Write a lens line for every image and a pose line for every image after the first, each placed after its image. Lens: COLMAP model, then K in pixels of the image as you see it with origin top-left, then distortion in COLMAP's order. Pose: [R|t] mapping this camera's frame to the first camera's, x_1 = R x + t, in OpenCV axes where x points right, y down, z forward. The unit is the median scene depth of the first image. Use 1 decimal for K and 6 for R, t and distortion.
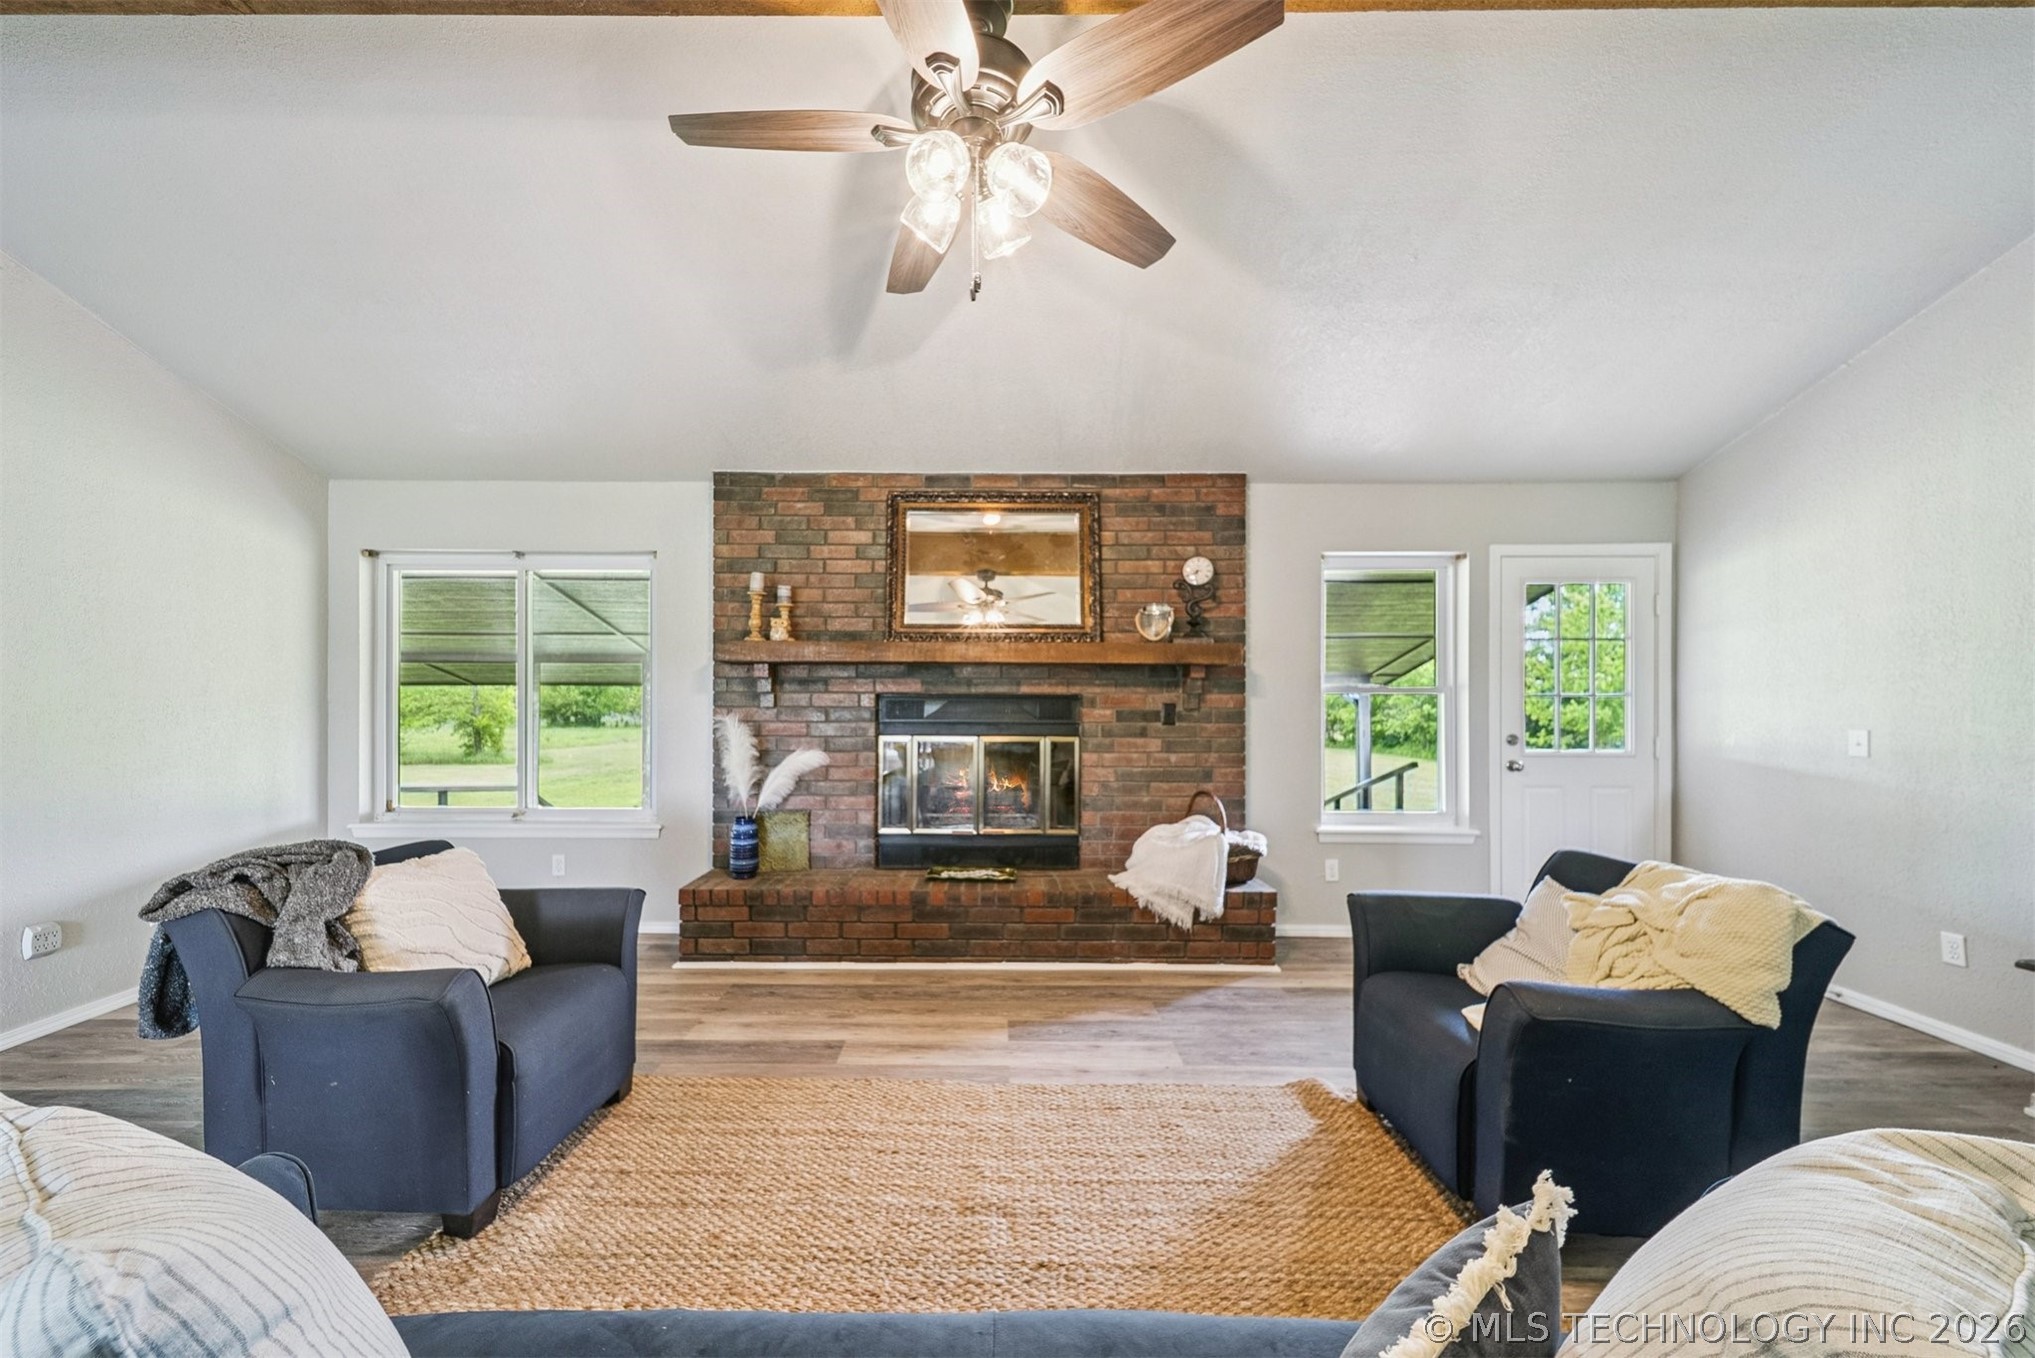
lens RADIAL K [[732.5, 0, 988.1], [0, 732.5, 698.1], [0, 0, 1]] dist [0.013989, -0.003809]
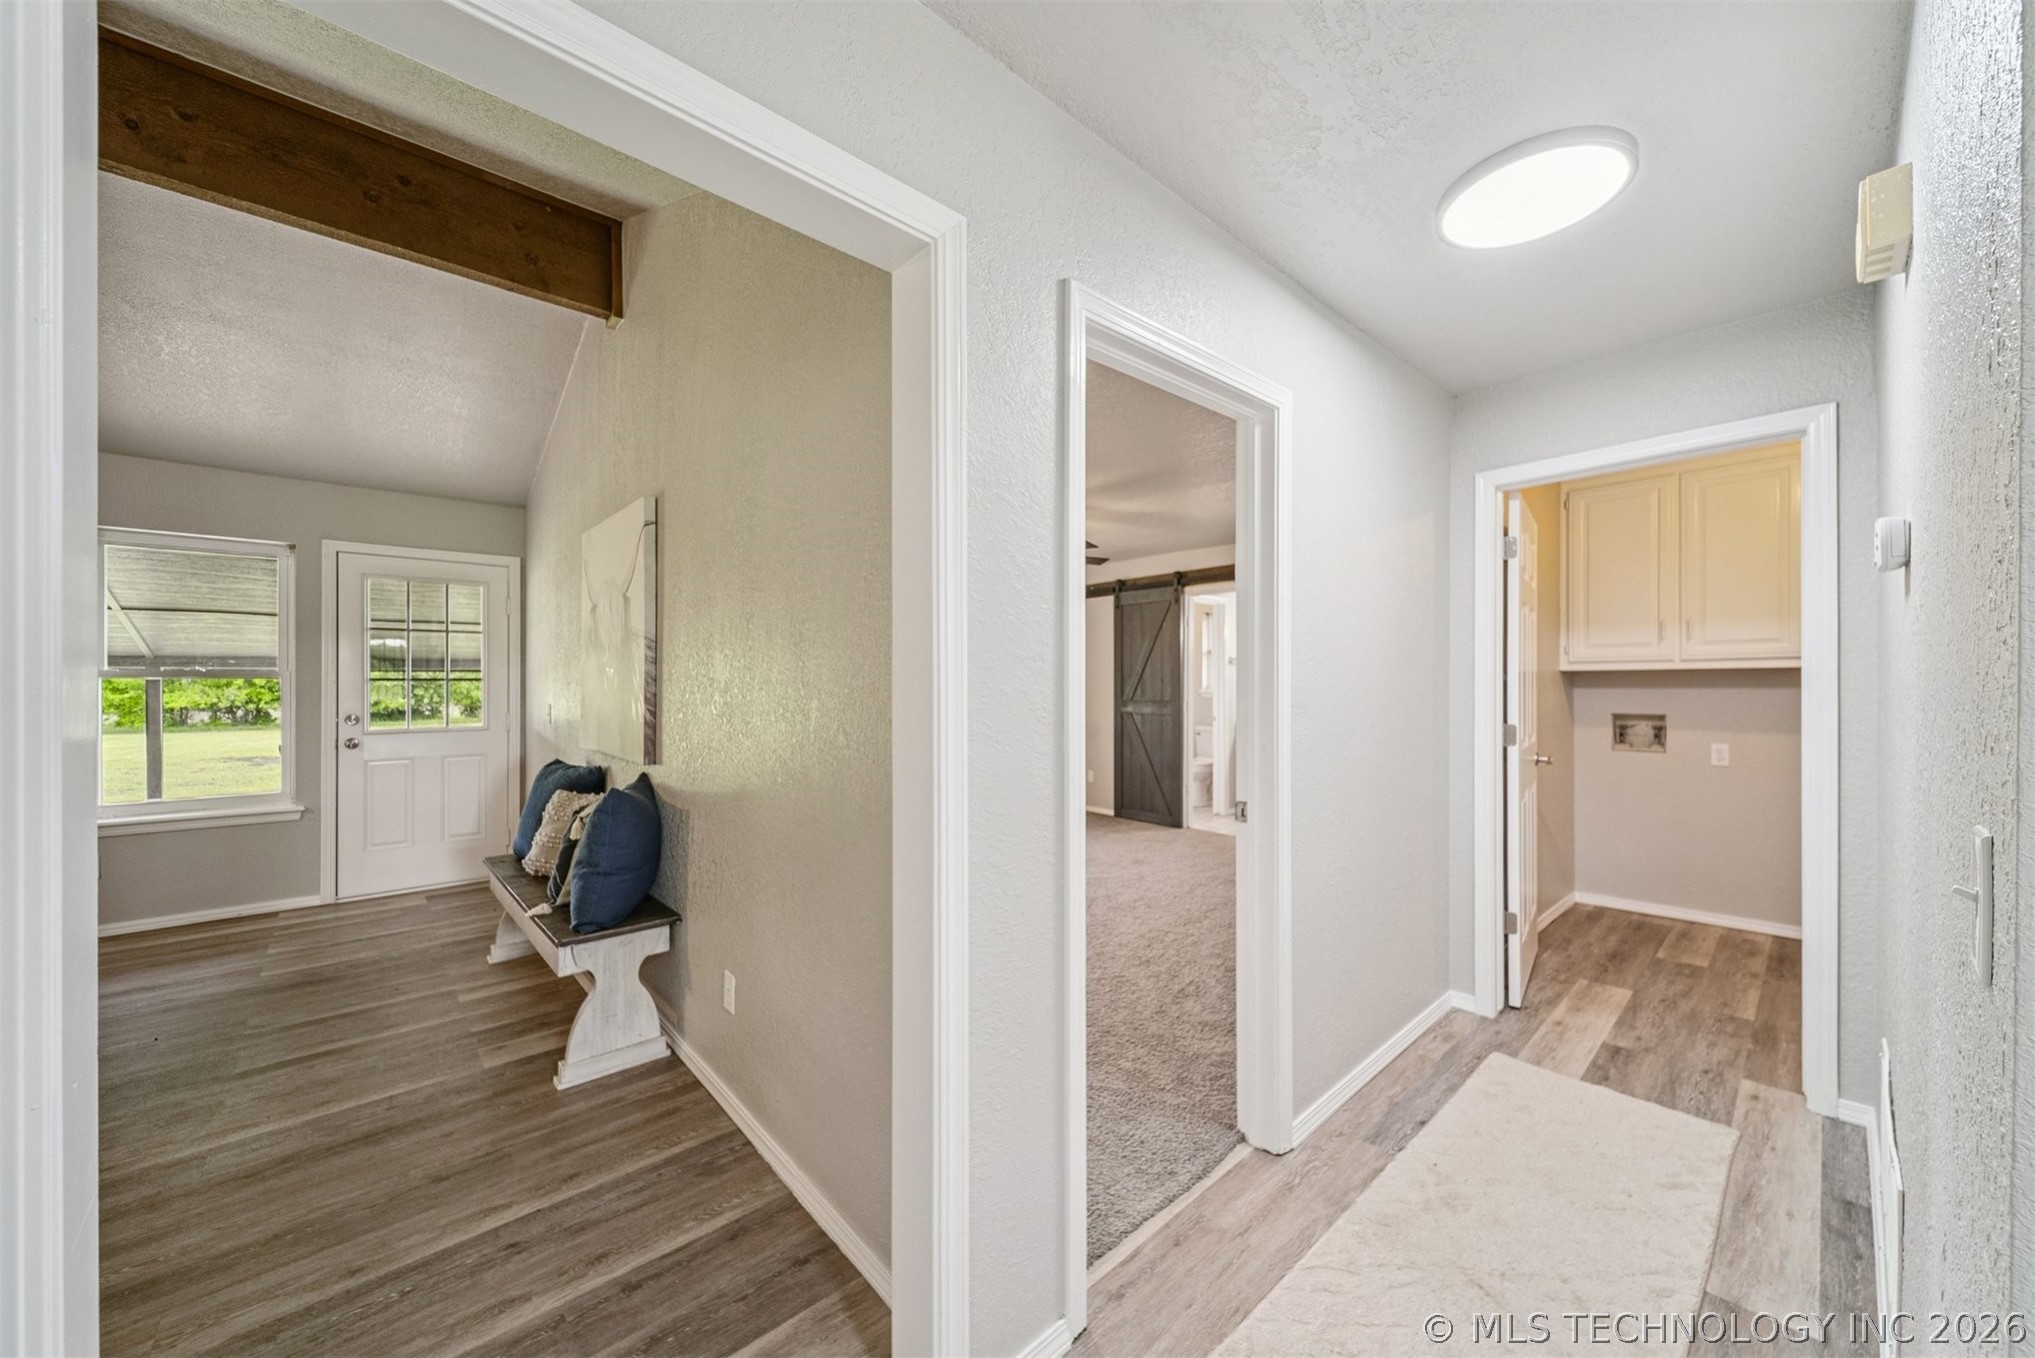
lens RADIAL K [[732.5, 0, 1017.2], [0, 732.5, 682.2], [0, 0, 1]] dist [0.013989, -0.003809]
pose [[0.735493, -0.001793, 0.677530, 0.705307], [0.001935, 0.999998, 0.000546, 0.002022], [-0.677530, 0.000909, 0.735495, -0.484090]]
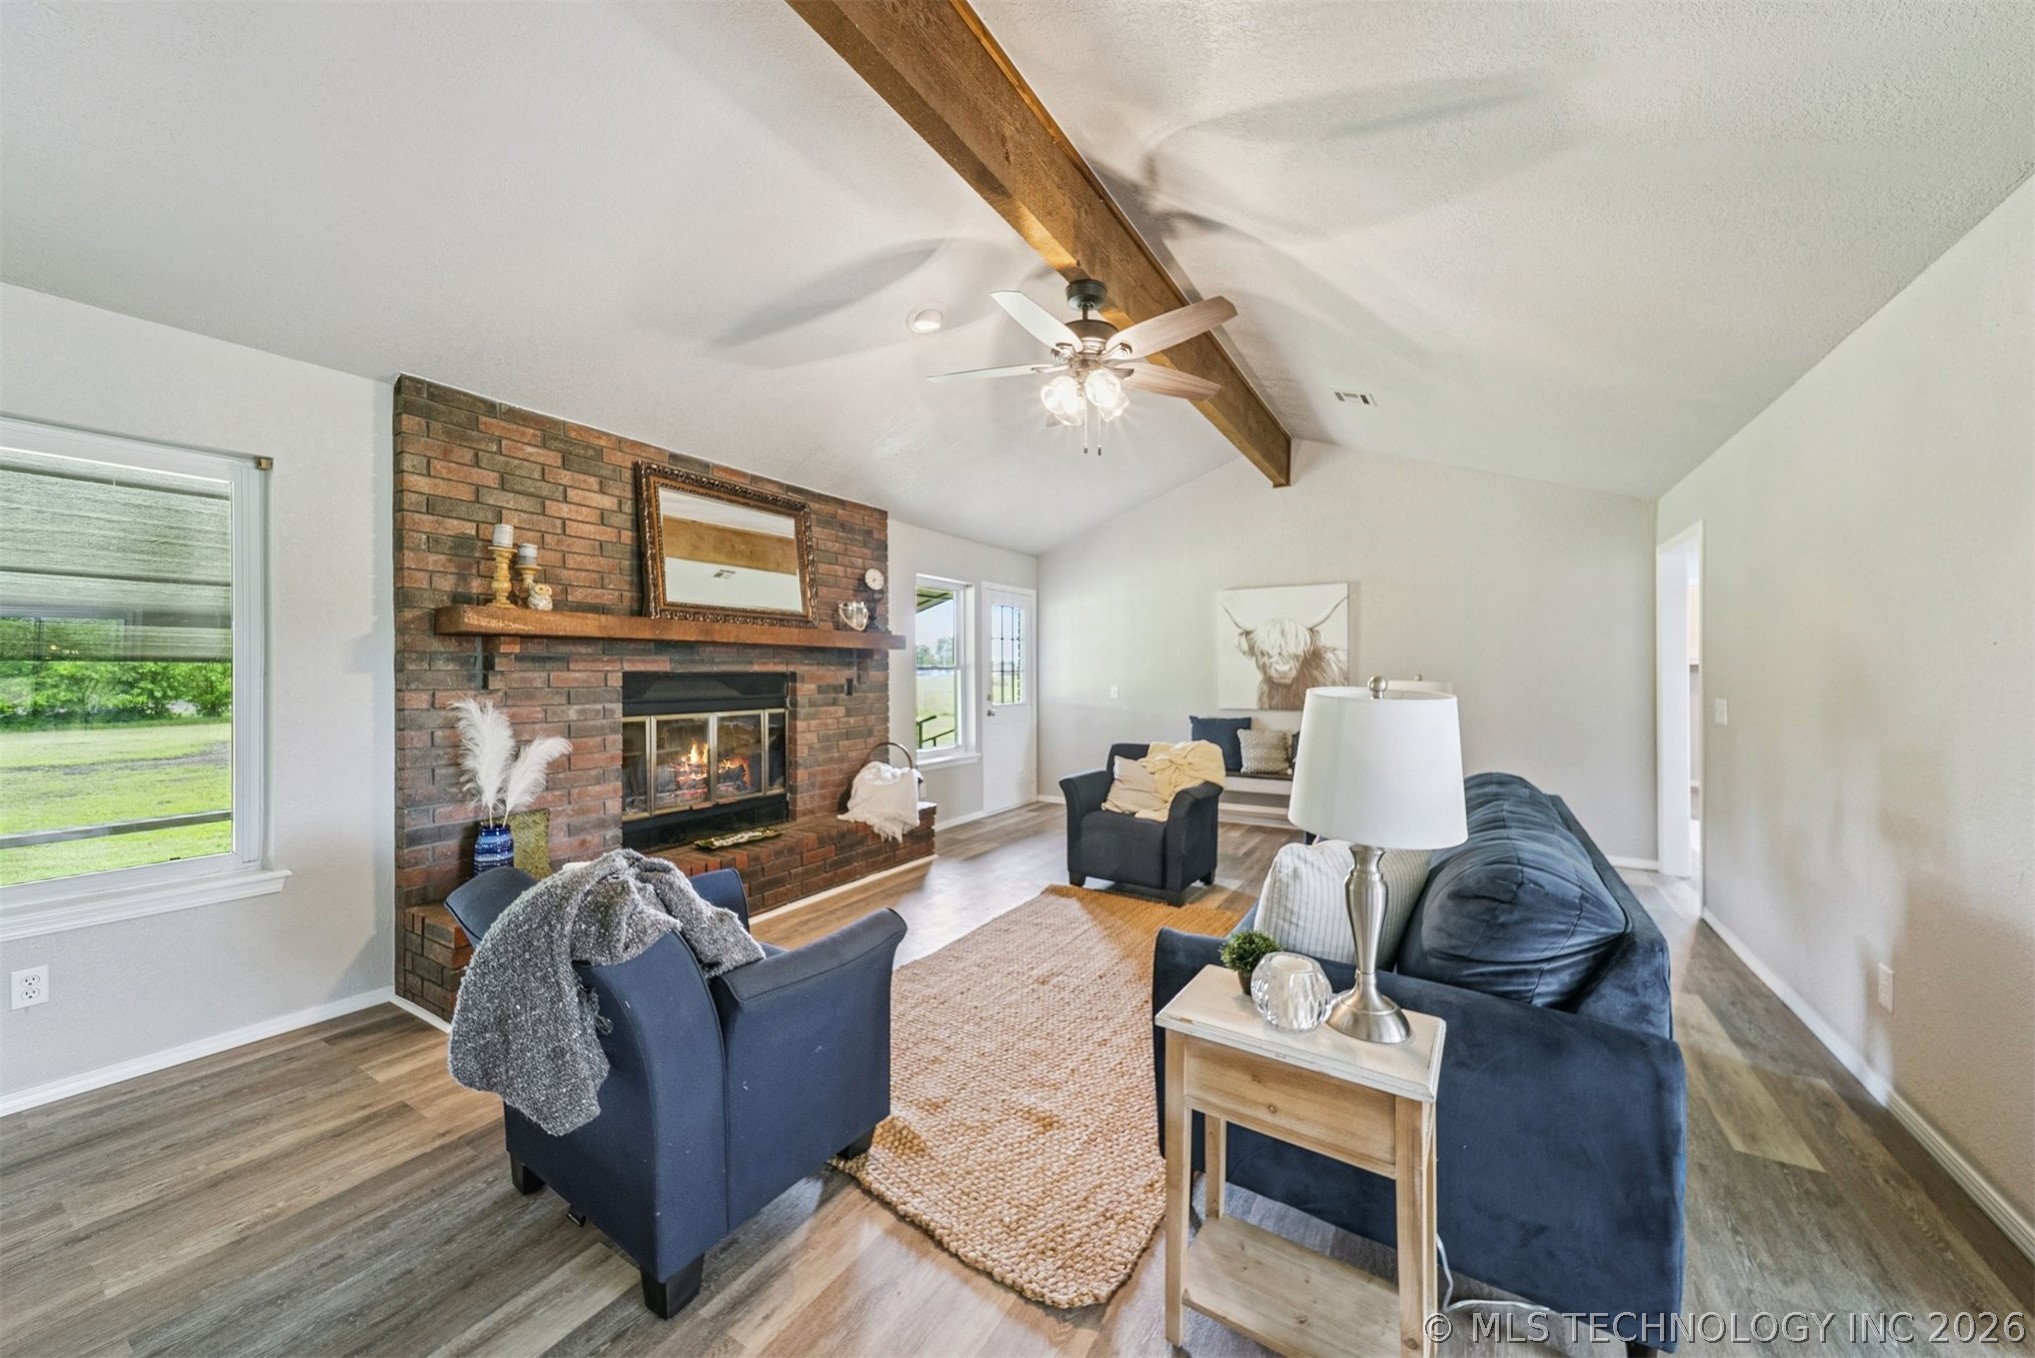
lens RADIAL K [[732.5, 0, 1011.1], [0, 732.5, 664.5], [0, 0, 1]] dist [0.013989, -0.003809]
pose [[0.518469, 0.003667, 0.855089, -0.702473], [0.005479, 0.999956, -0.007611, -0.005945], [-0.855079, 0.008631, 0.518426, 0.090170]]
